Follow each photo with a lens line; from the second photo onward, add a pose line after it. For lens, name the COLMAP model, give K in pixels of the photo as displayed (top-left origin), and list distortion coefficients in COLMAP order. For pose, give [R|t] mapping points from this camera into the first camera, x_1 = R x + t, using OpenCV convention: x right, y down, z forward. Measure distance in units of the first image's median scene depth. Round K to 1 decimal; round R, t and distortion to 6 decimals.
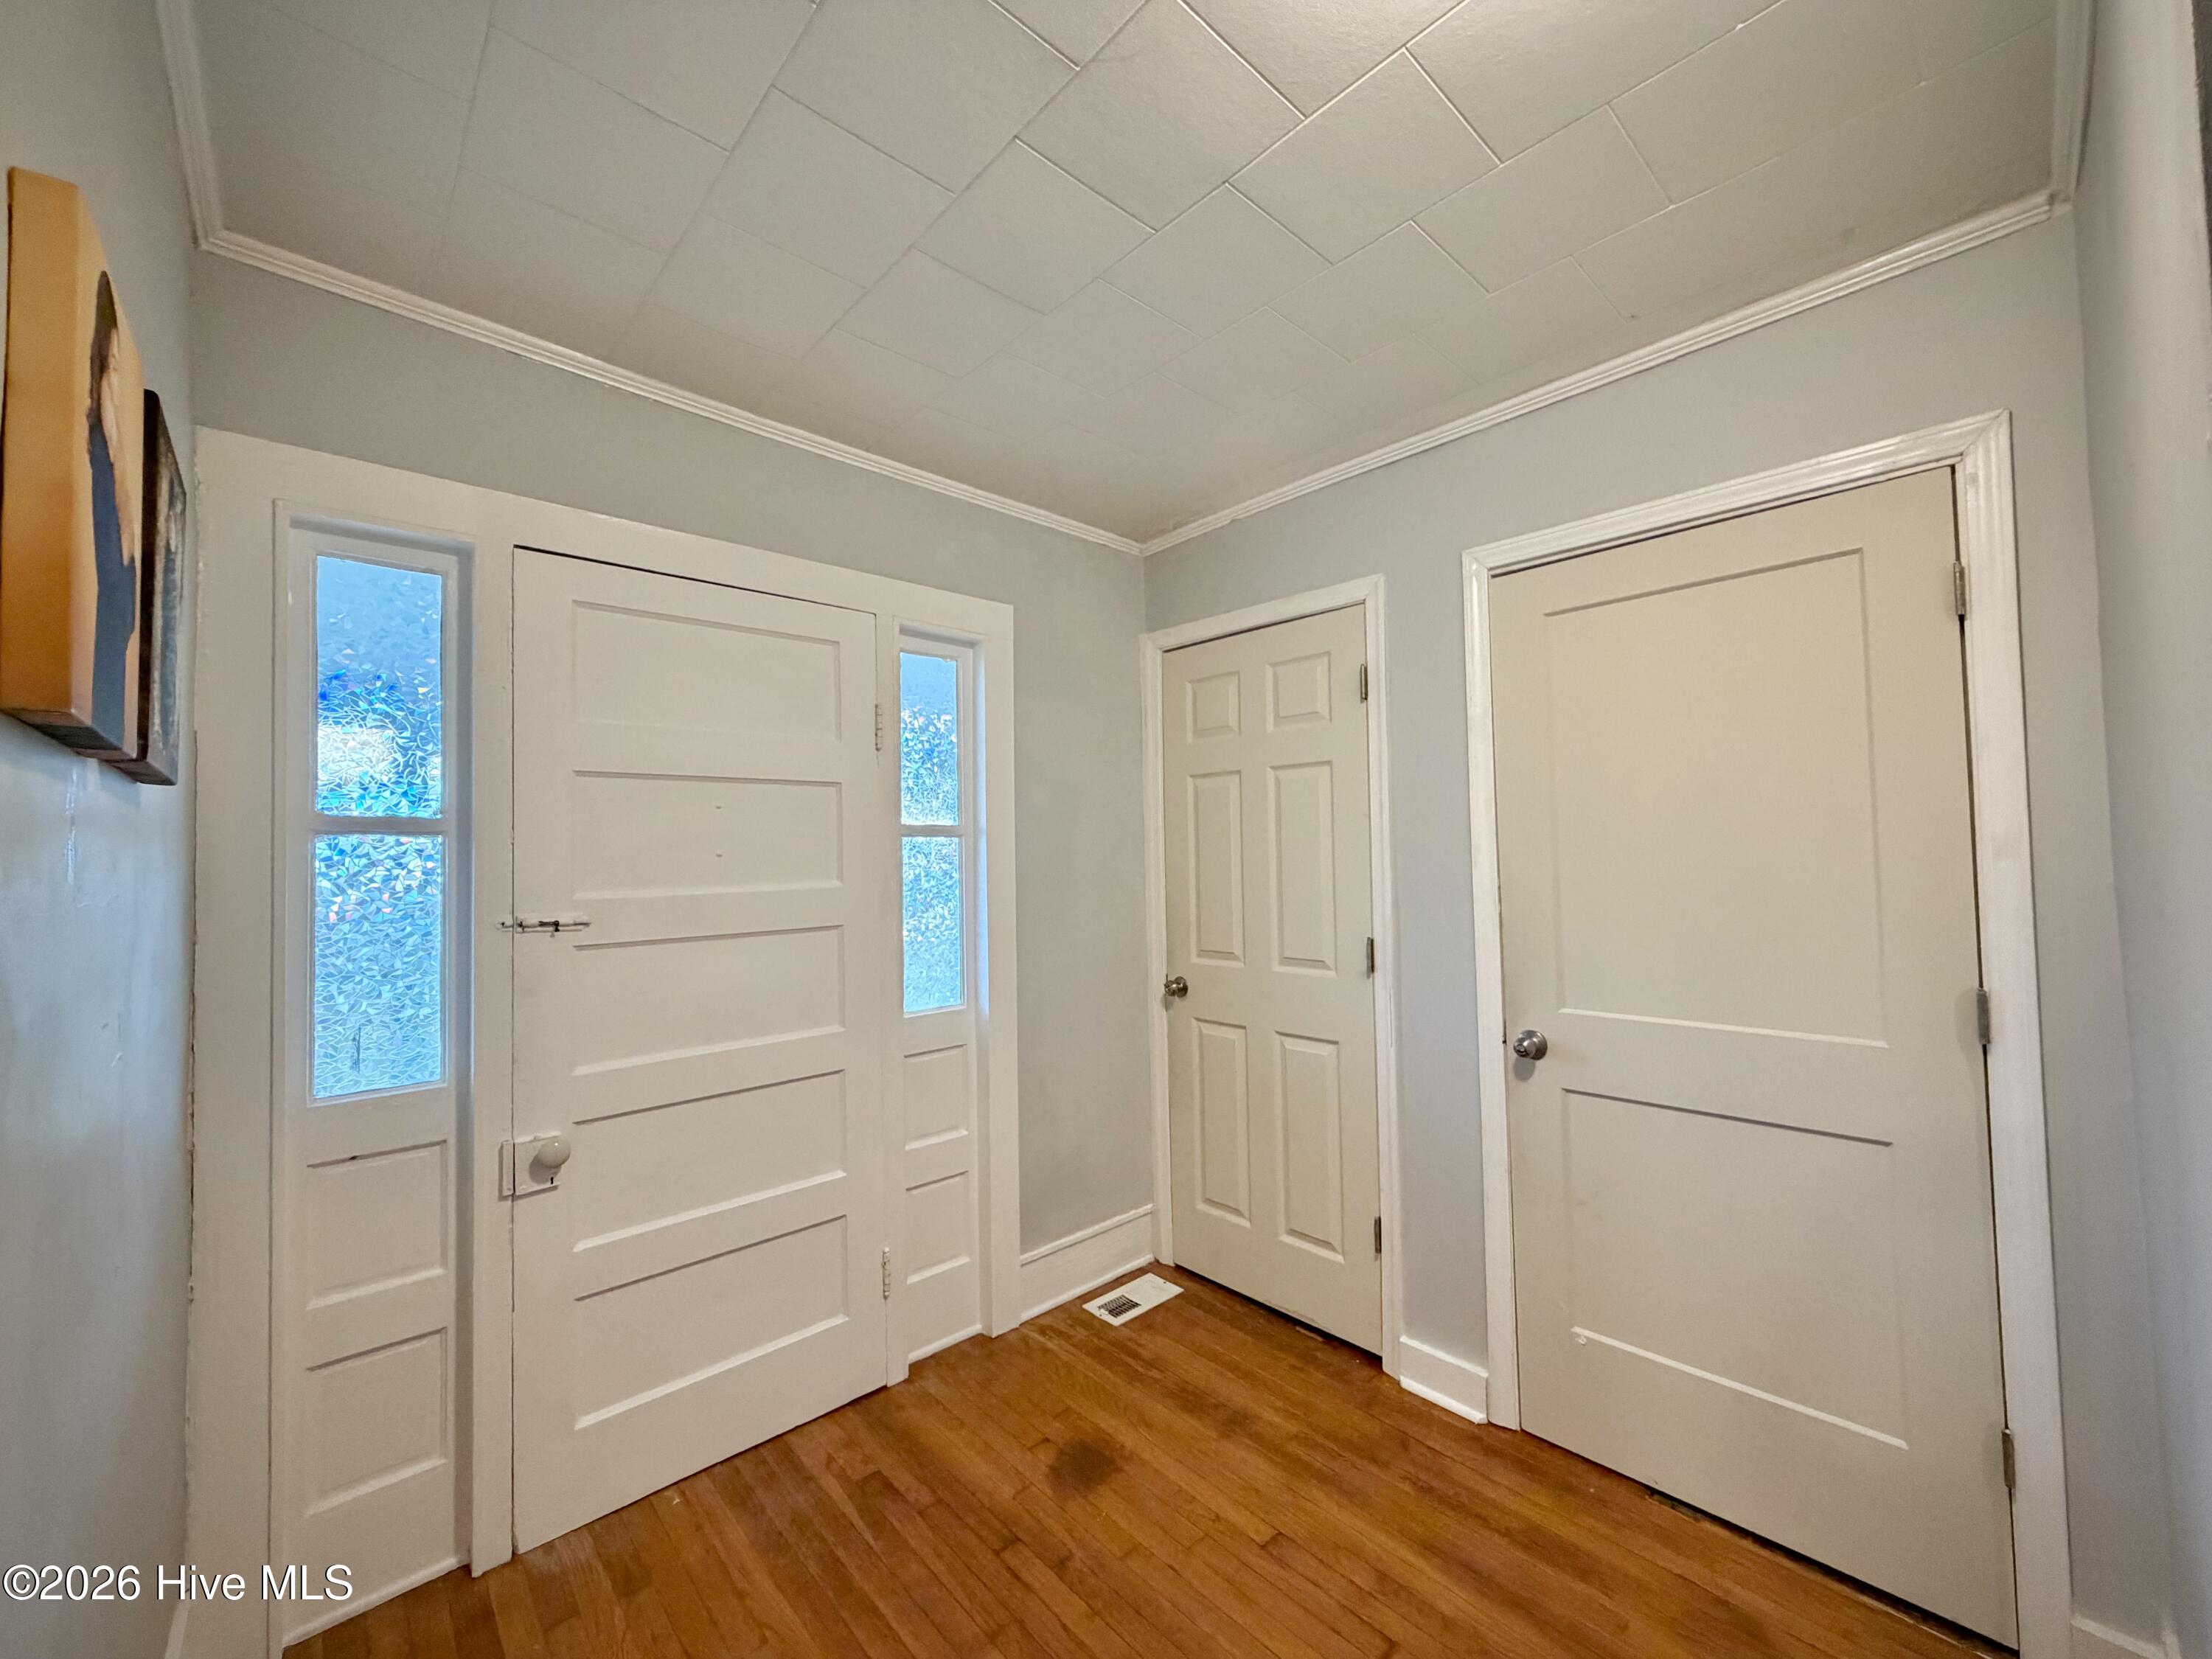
lens RADIAL K [[875.2, 0, 1096.9], [0, 875.2, 831.1], [0, 0, 1]] dist [-0.000785, -0.000873]
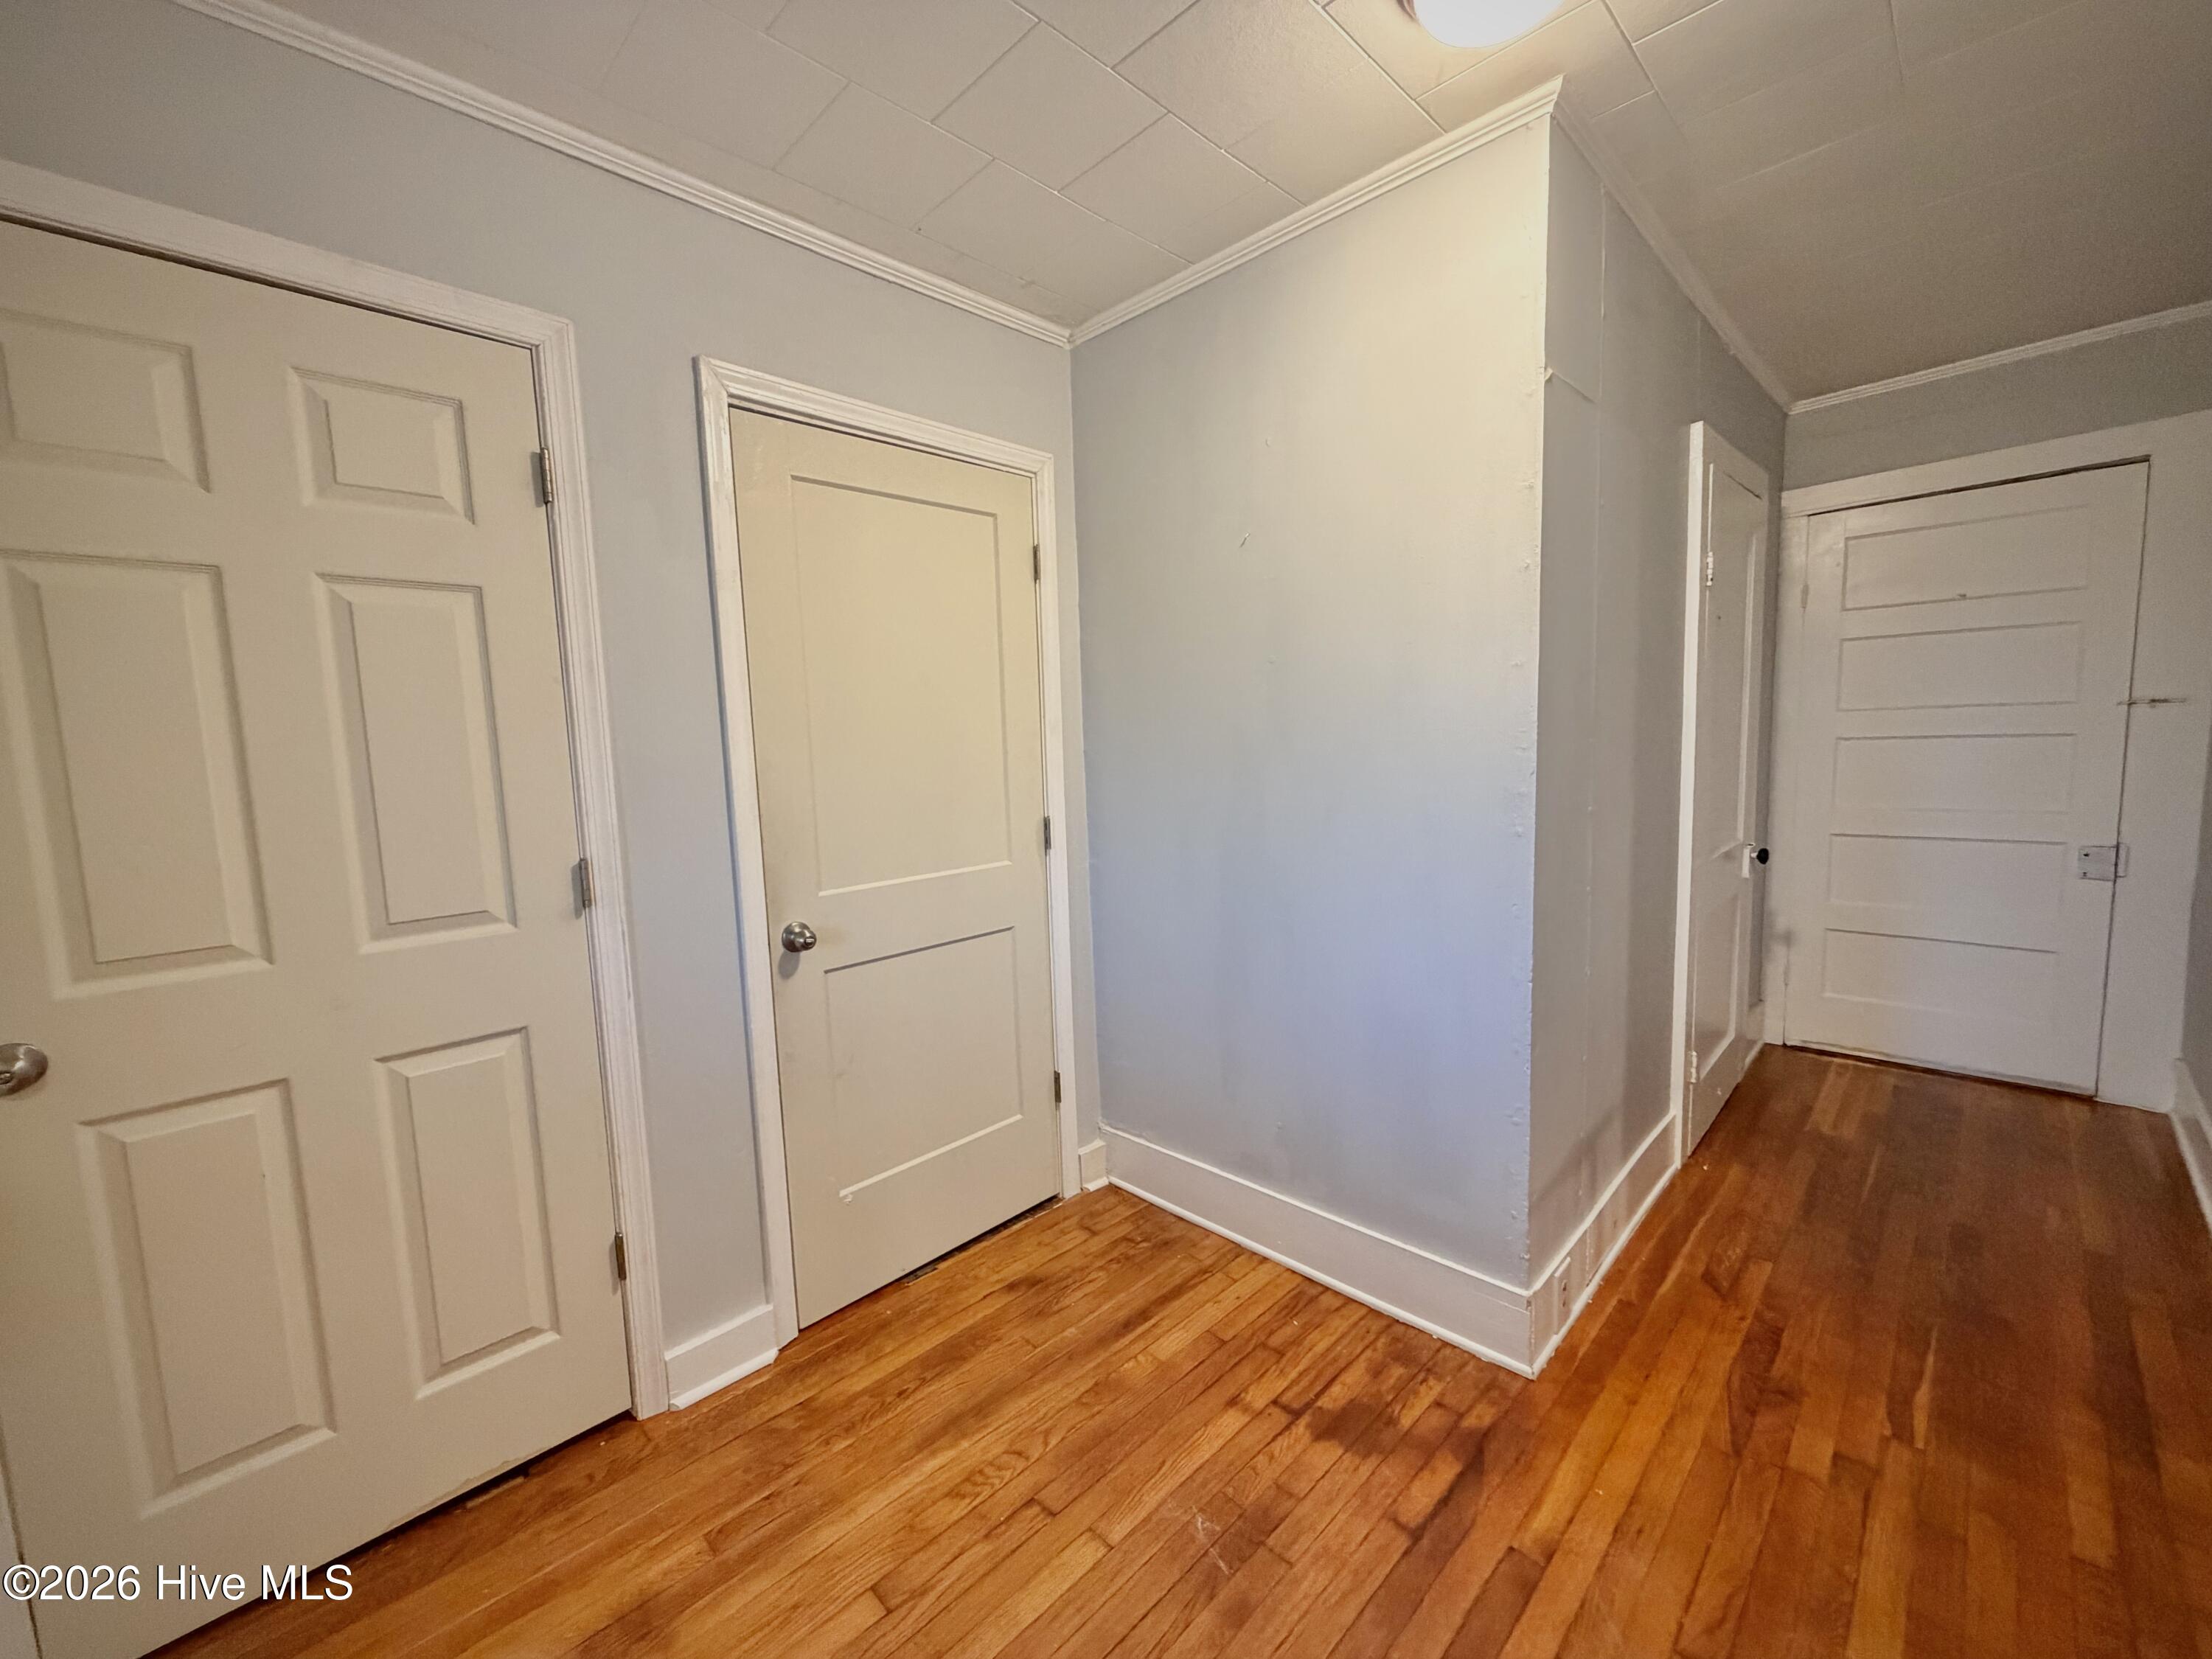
lens RADIAL K [[875.2, 0, 1096.9], [0, 875.2, 831.1], [0, 0, 1]] dist [-0.000785, -0.000873]
pose [[-0.039830, -0.087093, 0.995404, -0.447762], [0.005550, 0.996159, 0.087381, 0.047408], [-0.999191, 0.009005, -0.039193, 0.703390]]
